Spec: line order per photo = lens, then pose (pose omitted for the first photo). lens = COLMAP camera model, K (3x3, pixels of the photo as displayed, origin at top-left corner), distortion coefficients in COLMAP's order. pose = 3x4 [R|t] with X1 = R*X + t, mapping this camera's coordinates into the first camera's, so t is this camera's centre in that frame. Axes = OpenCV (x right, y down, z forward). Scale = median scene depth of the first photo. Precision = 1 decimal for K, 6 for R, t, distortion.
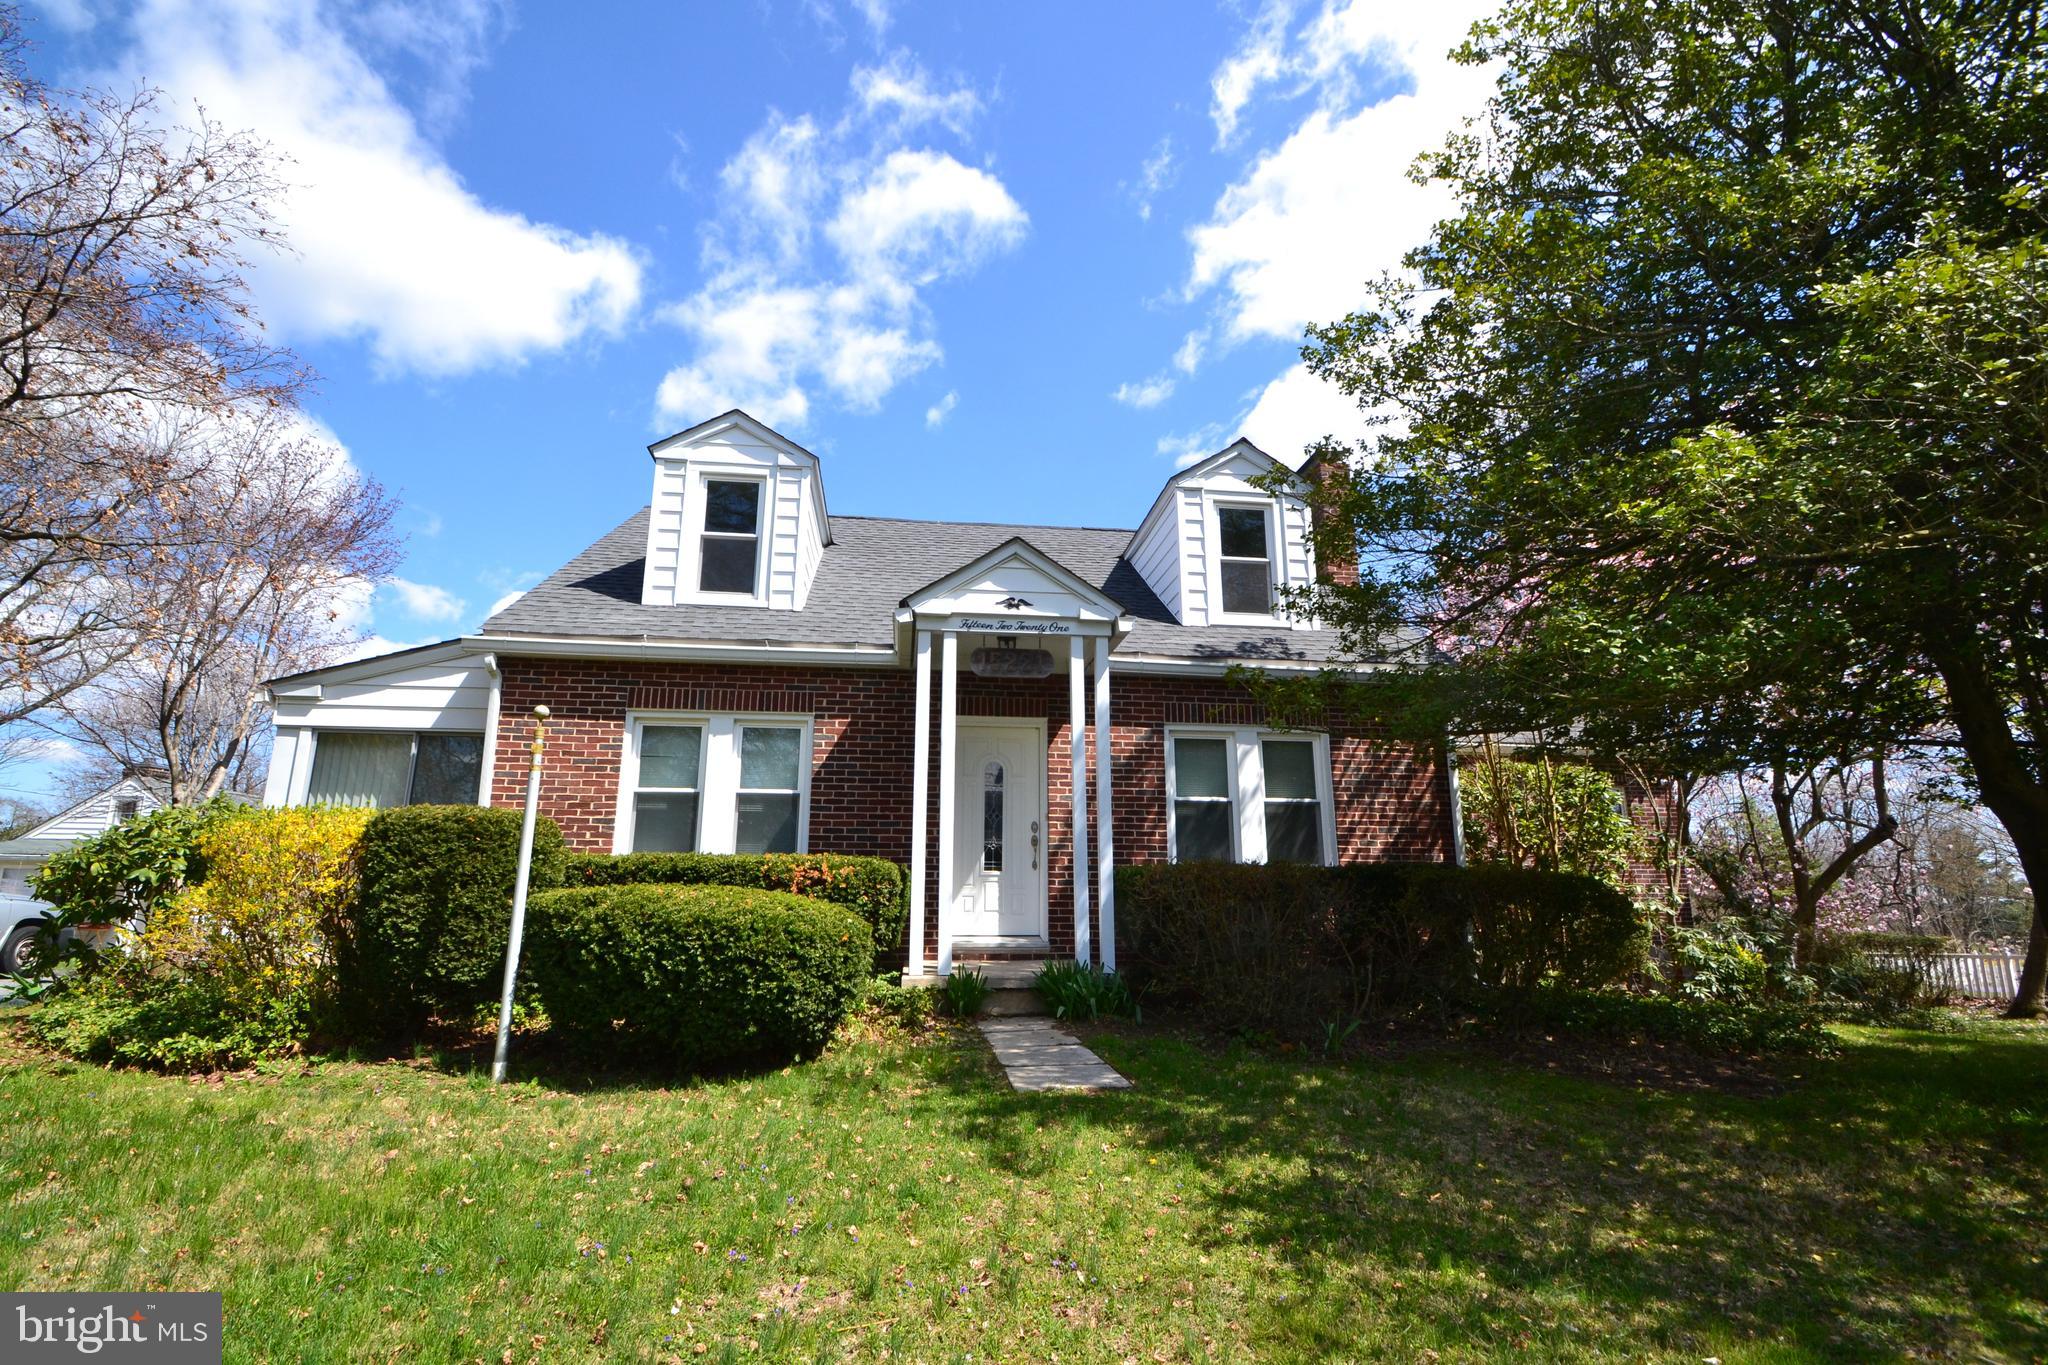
lens RADIAL K [[907.3, 0, 1024.0], [0, 907.3, 682.5], [0, 0, 1]] dist [-0.001872, -0.000385]
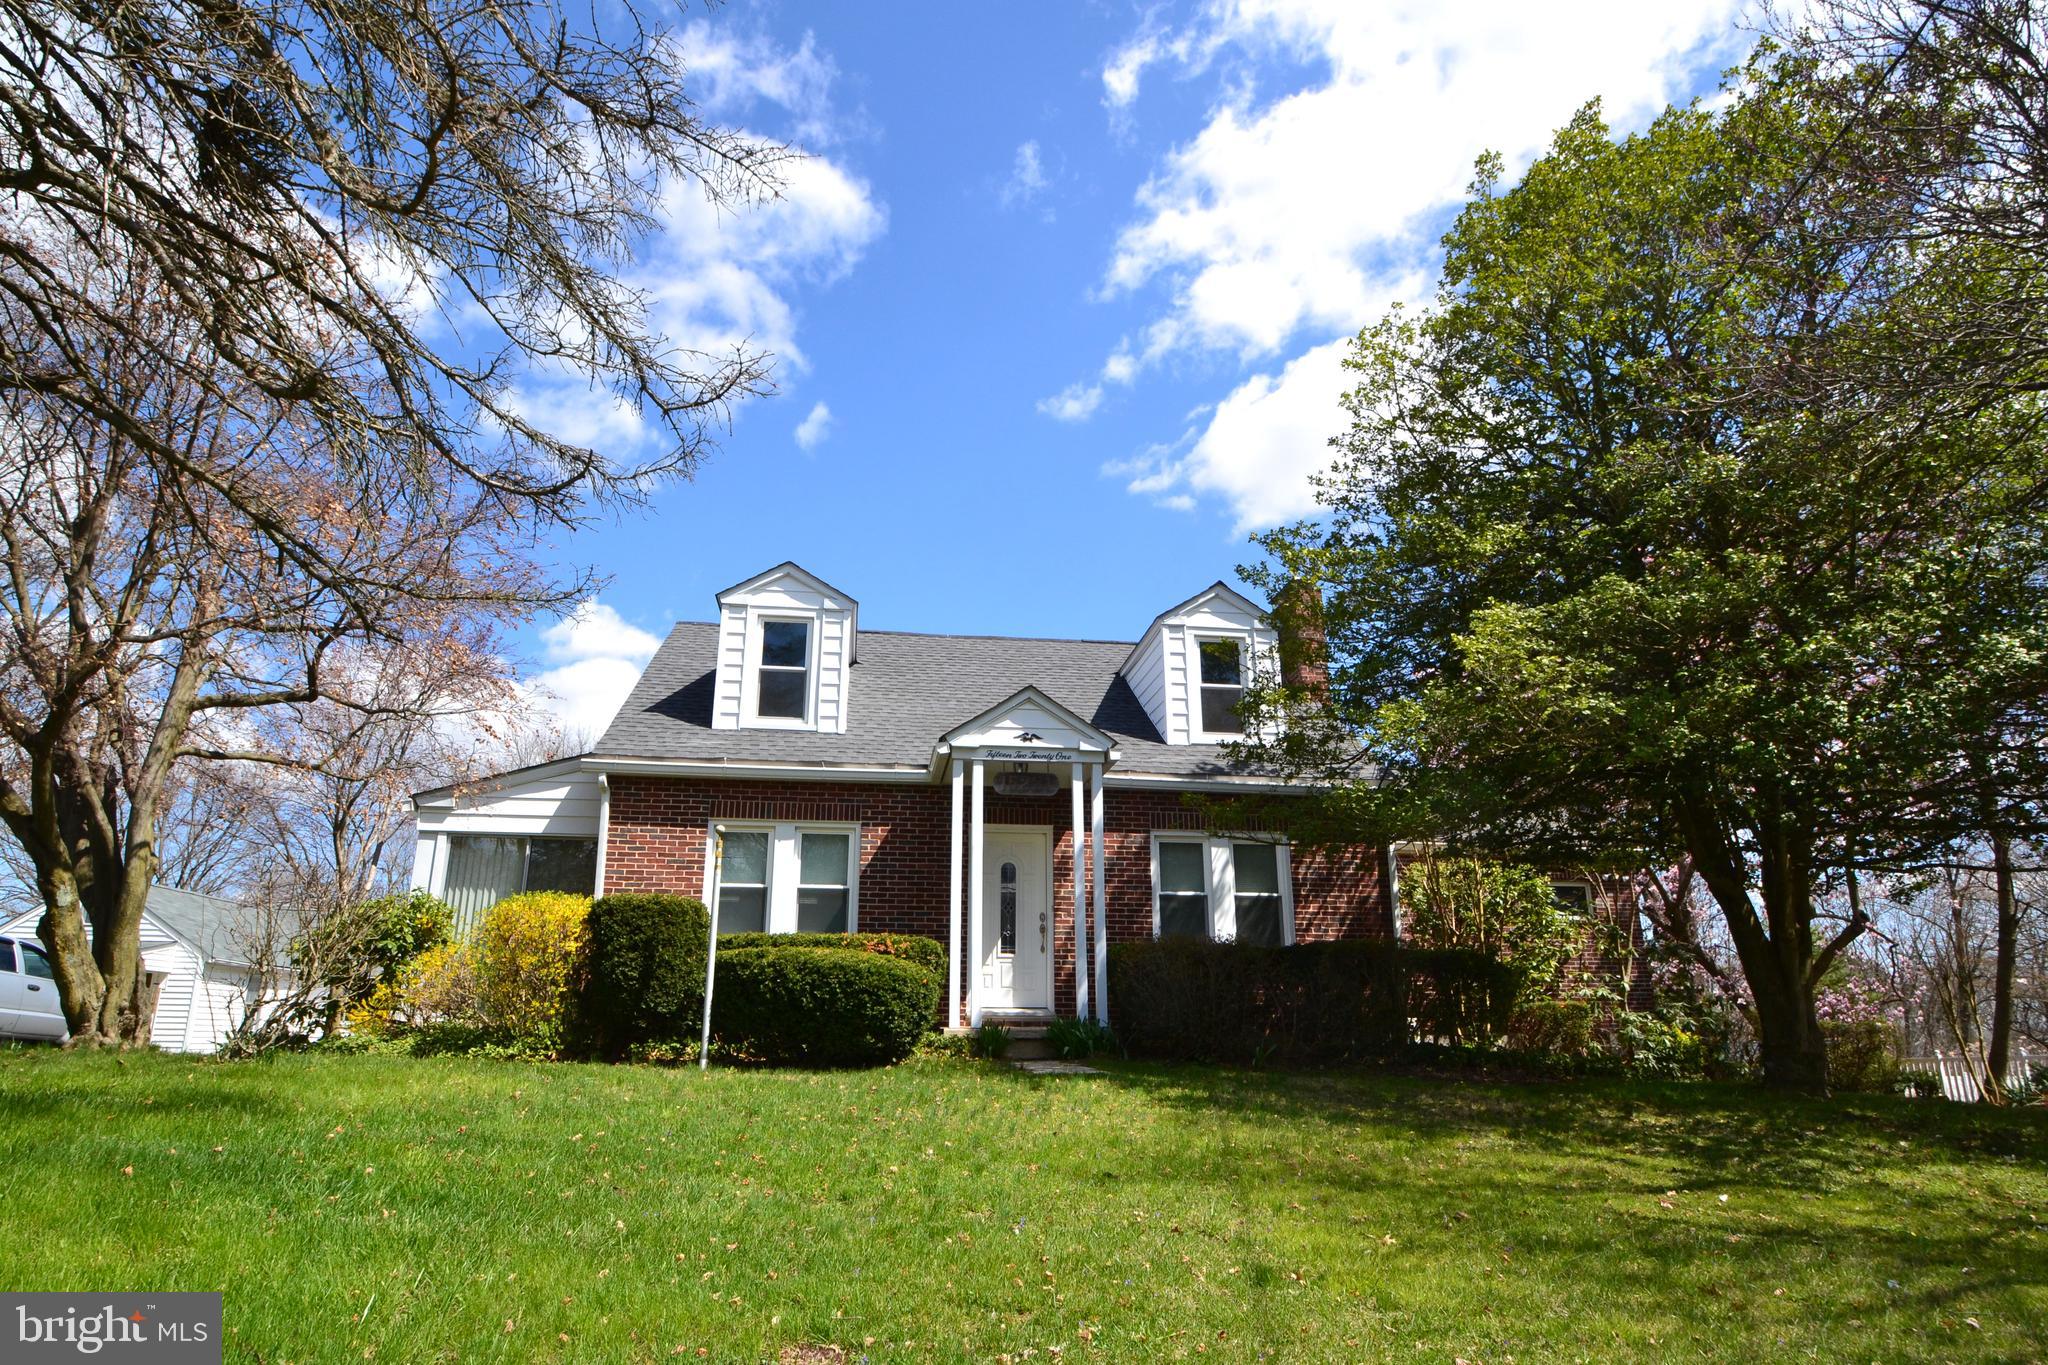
lens RADIAL K [[1085.8, 0, 1024.0], [0, 1085.8, 682.5], [0, 0, 1]] dist [-0.034677, 0.000238]
pose [[0.999954, 0.001194, 0.009490, -0.027138], [-0.000479, 0.997181, -0.075026, -0.043150], [-0.009553, 0.075018, 0.997136, -0.458256]]
